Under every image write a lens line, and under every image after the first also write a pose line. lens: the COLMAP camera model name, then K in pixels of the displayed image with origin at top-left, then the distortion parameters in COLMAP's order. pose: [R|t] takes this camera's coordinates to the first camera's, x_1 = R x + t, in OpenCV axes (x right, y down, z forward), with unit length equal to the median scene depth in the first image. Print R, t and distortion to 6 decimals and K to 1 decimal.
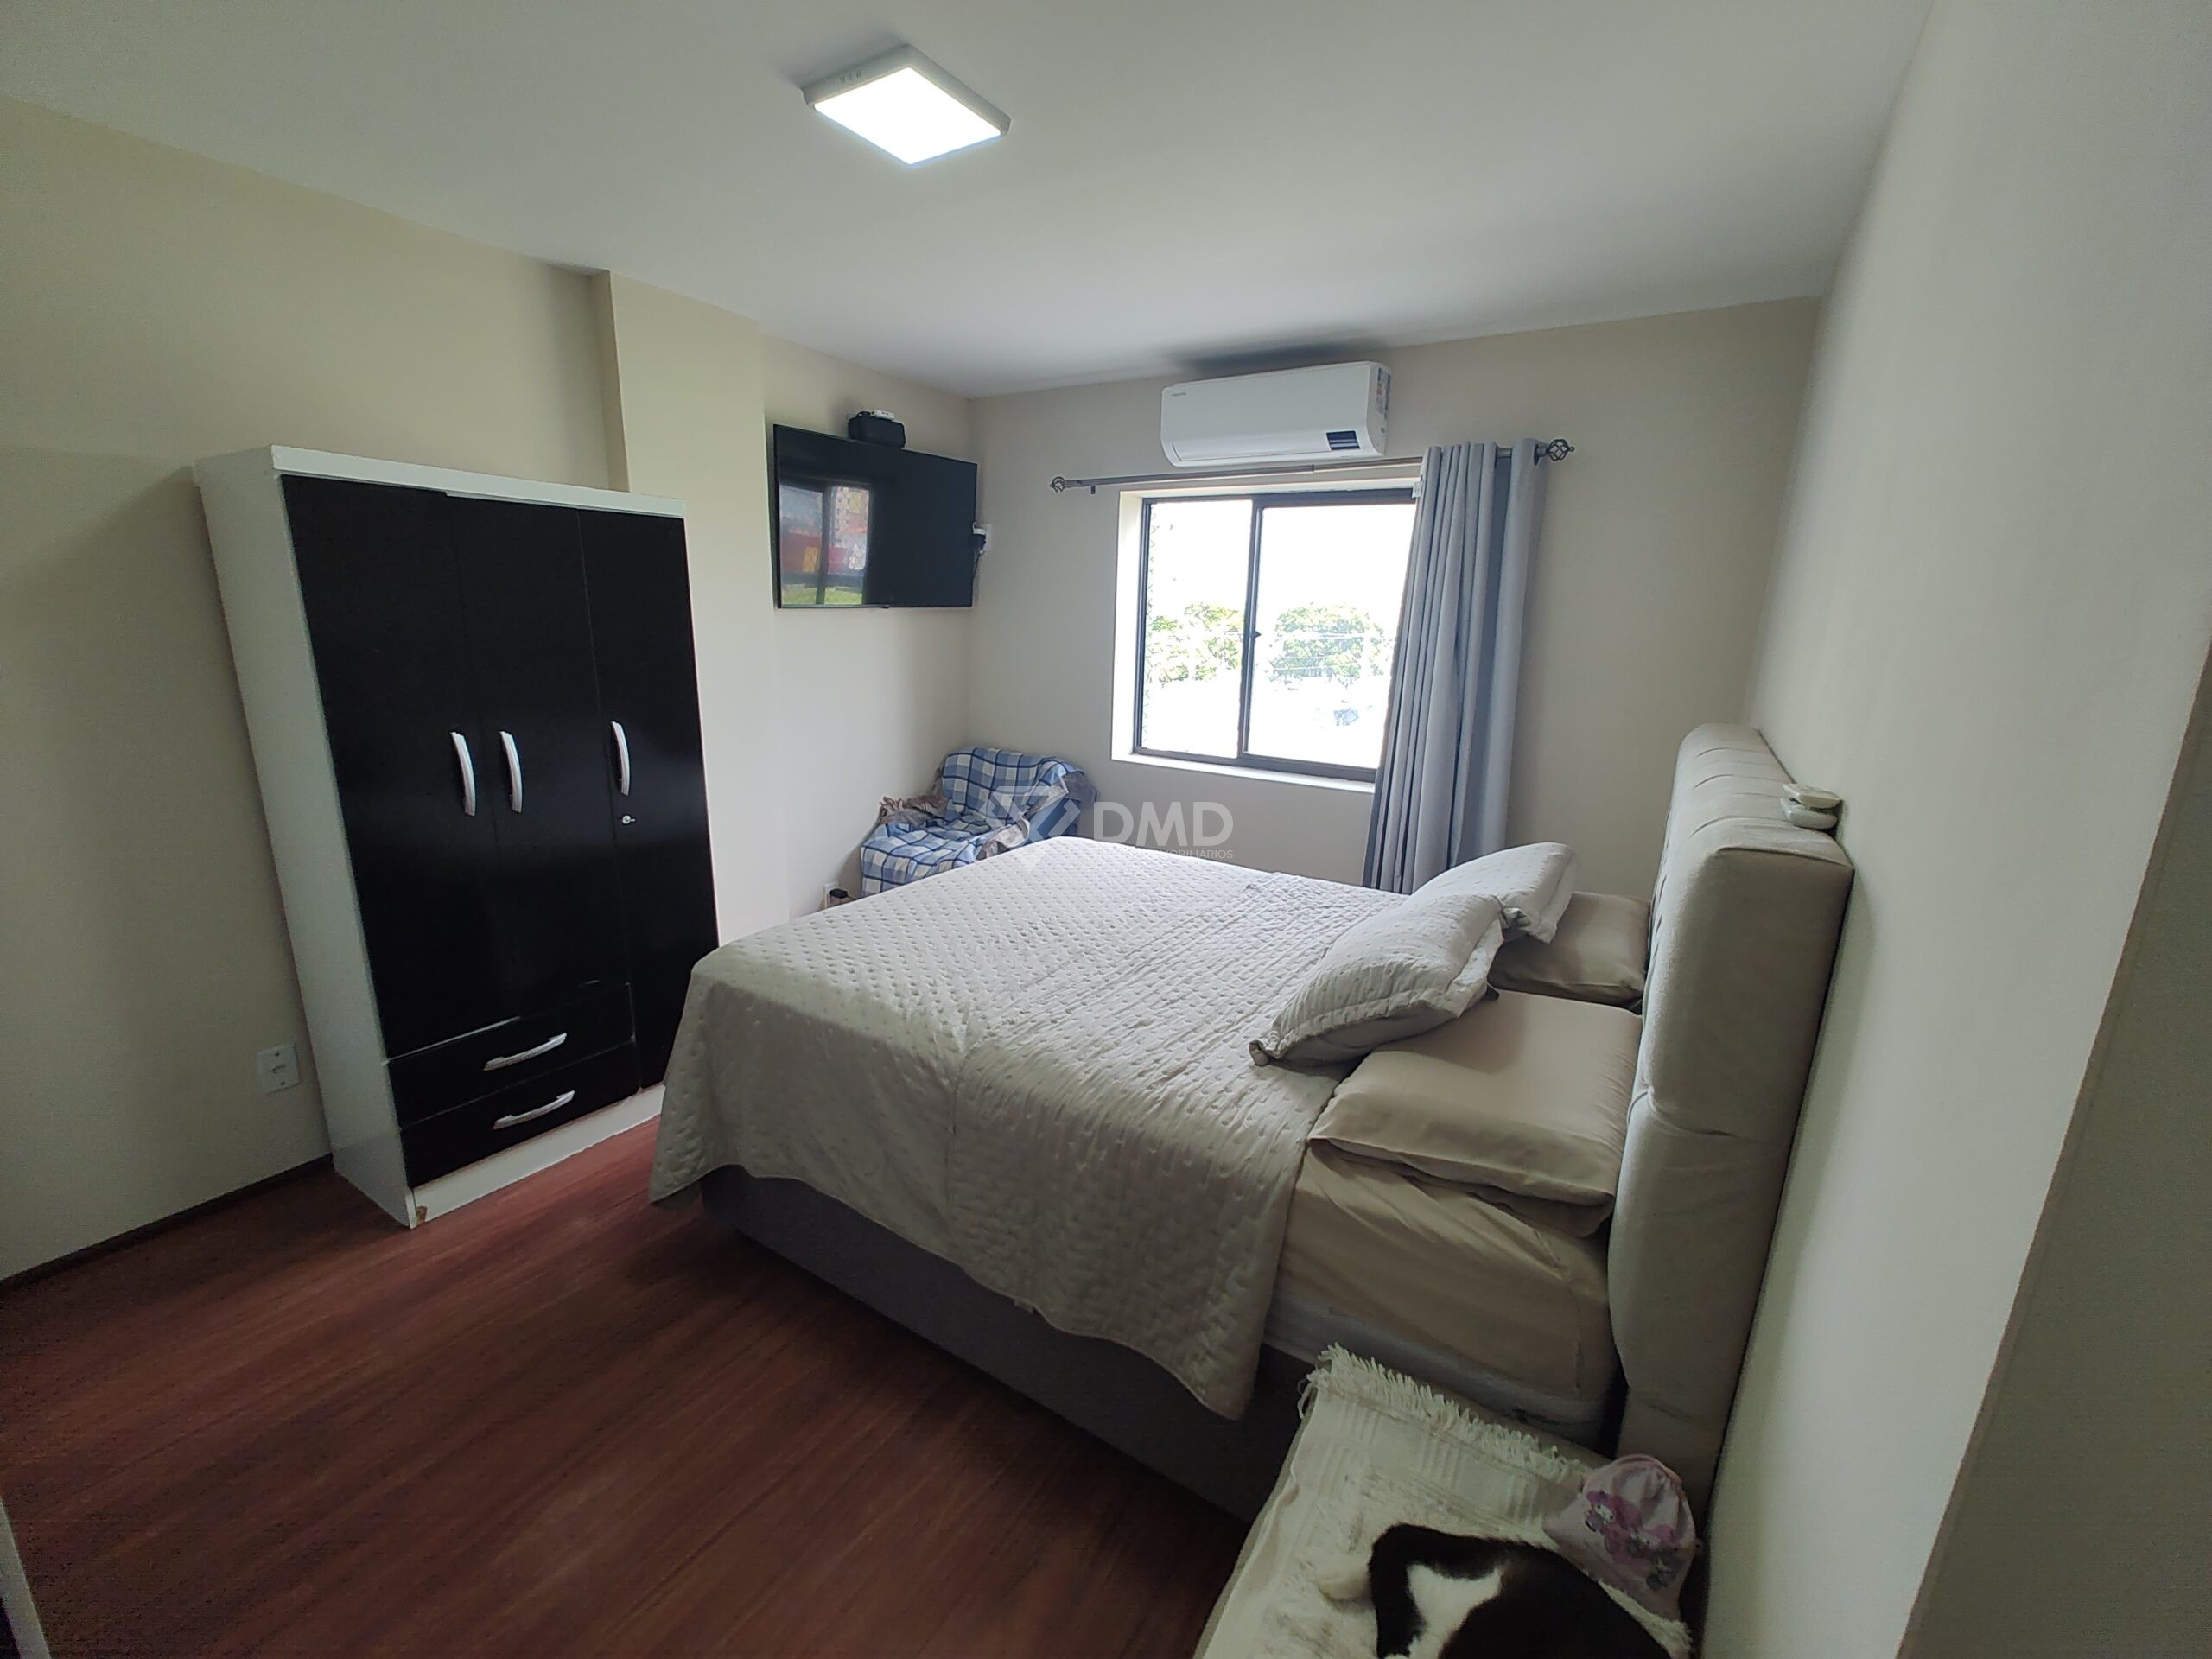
lens RADIAL K [[922.1, 0, 1098.0], [0, 922.1, 828.0], [0, 0, 1]] dist [0.007869, -0.000388]
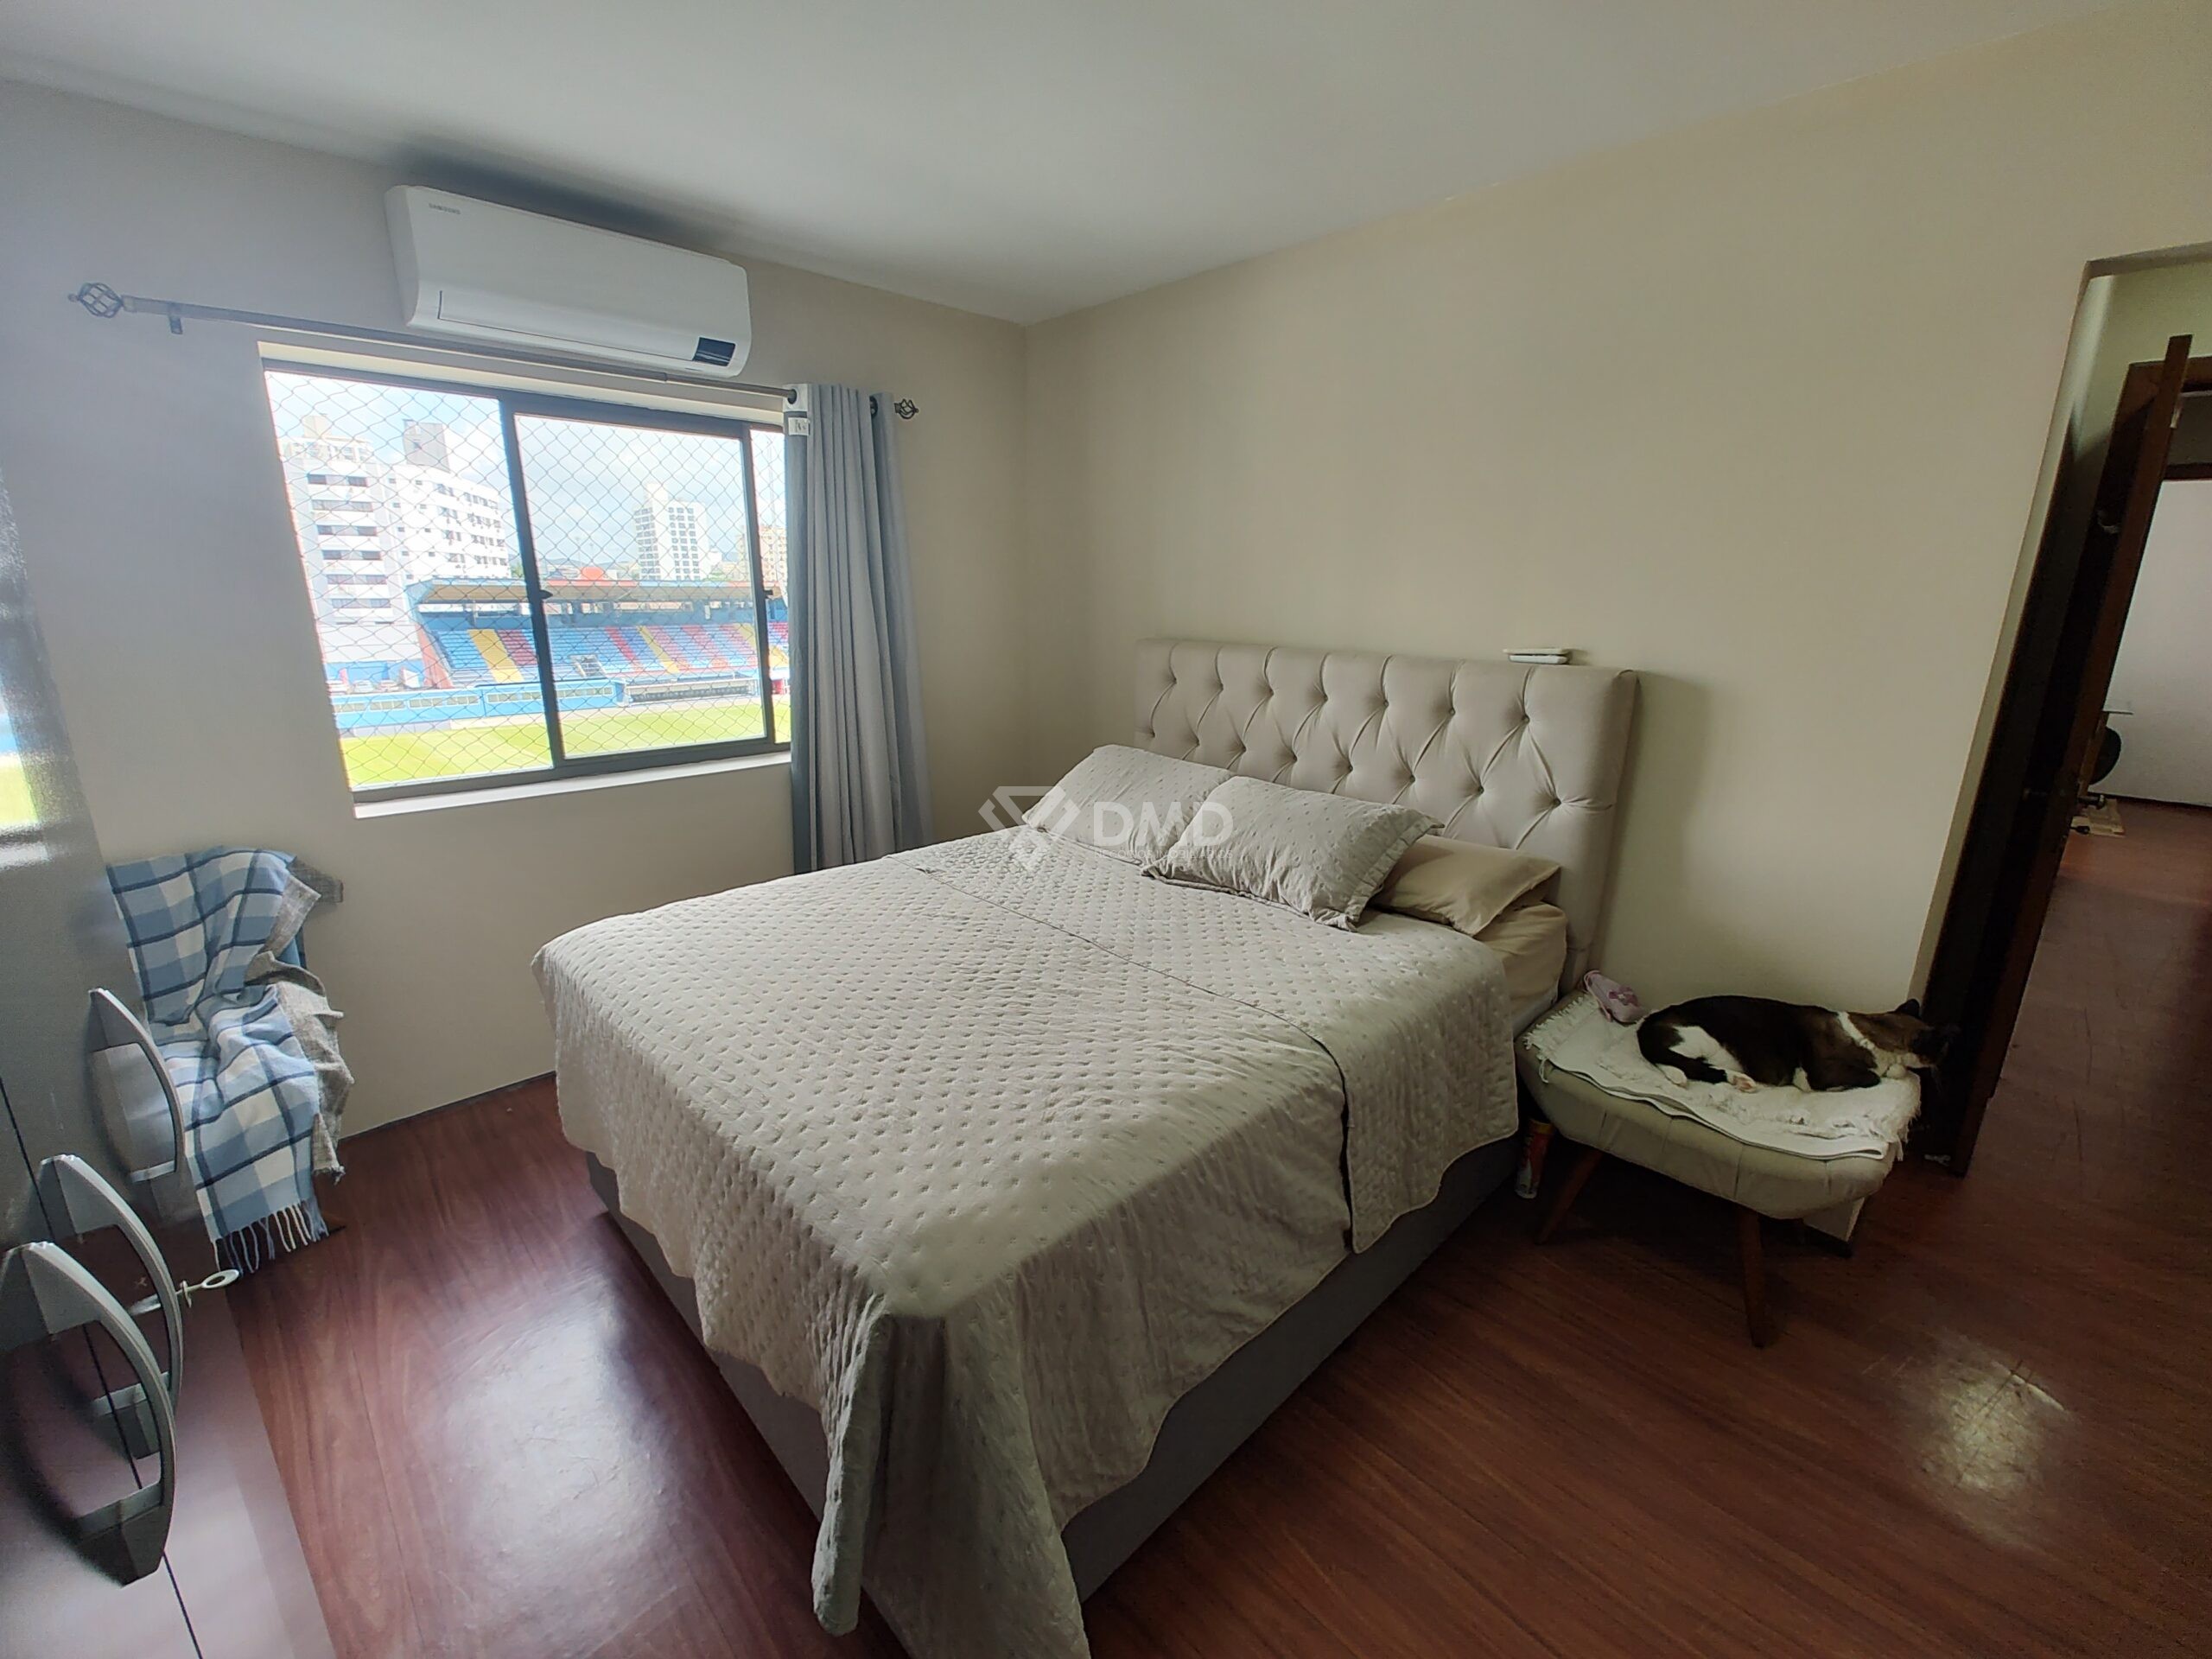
lens RADIAL K [[922.1, 0, 1098.9], [0, 922.1, 835.5], [0, 0, 1]] dist [0.007869, -0.000388]
pose [[0.246446, -0.285111, 0.926270, -0.591365], [0.223549, 0.946699, 0.231921, -0.135032], [-0.943022, 0.149911, 0.297047, 0.536386]]
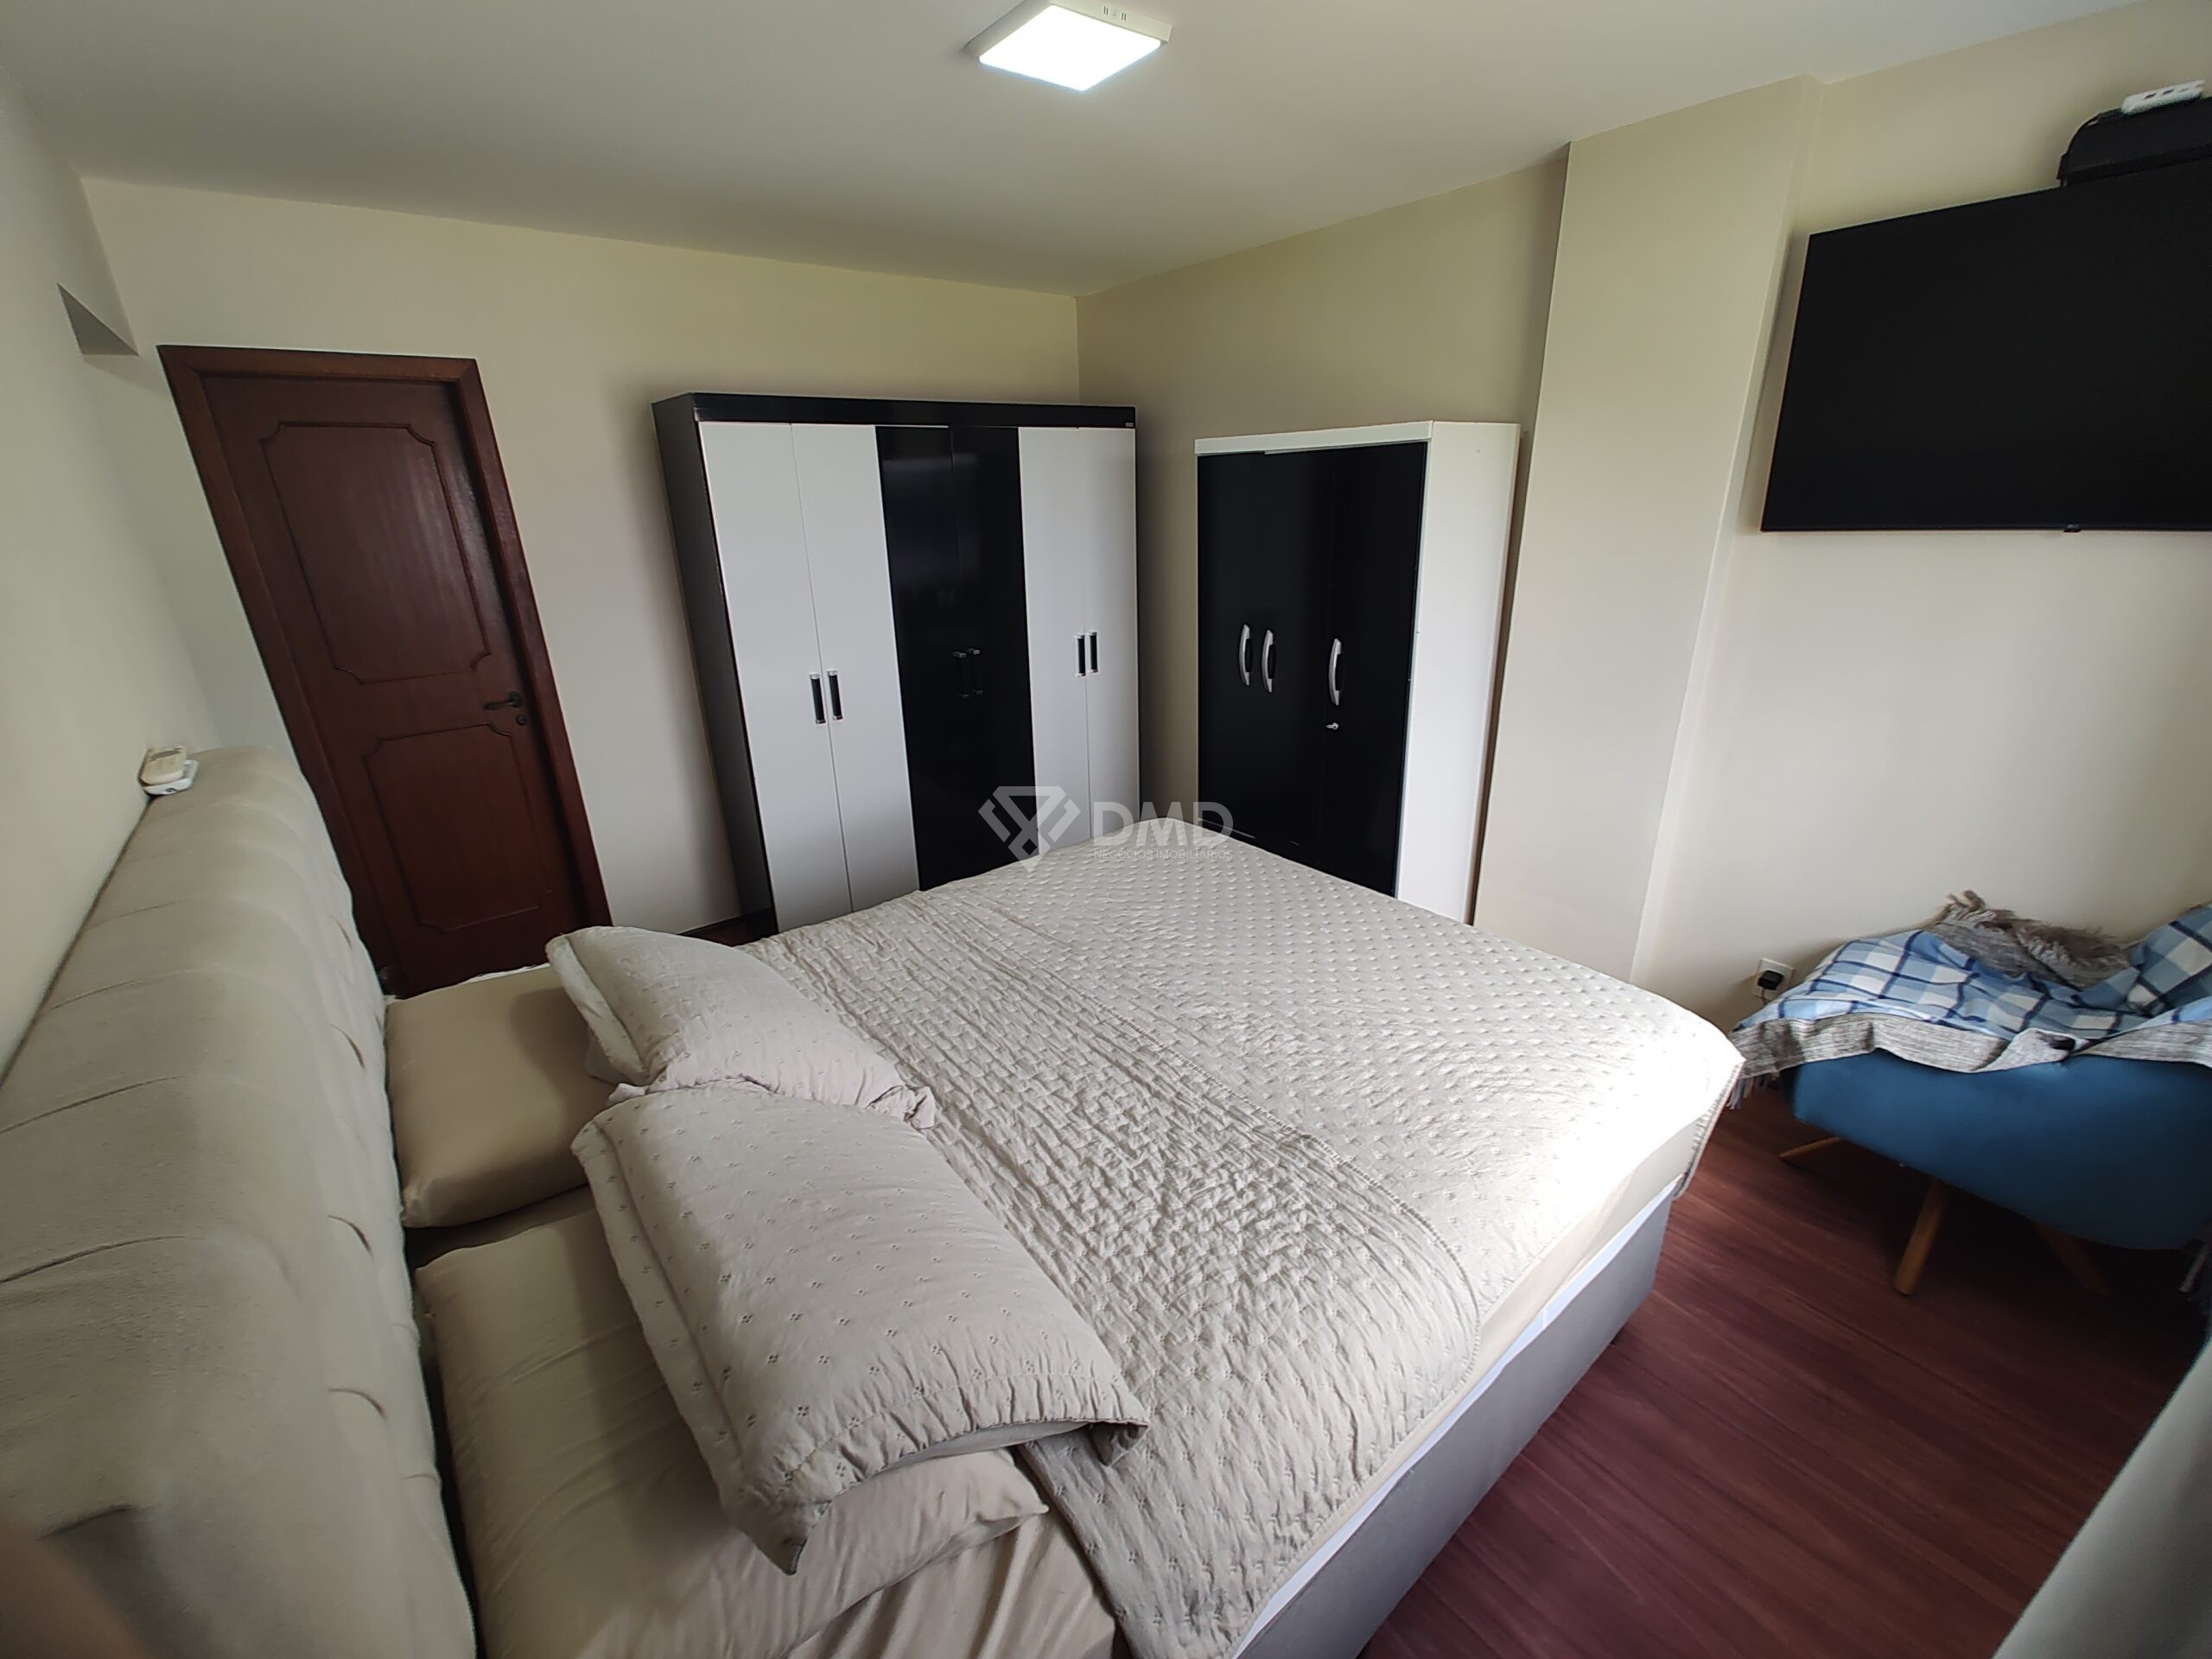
lens RADIAL K [[922.1, 0, 1108.4], [0, 922.1, 825.2], [0, 0, 1]] dist [0.007869, -0.000388]
pose [[-0.338482, 0.303910, -0.890544, 0.726539], [-0.202201, 0.900808, 0.384266, -0.321677], [0.918991, 0.310136, -0.243456, 1.216300]]
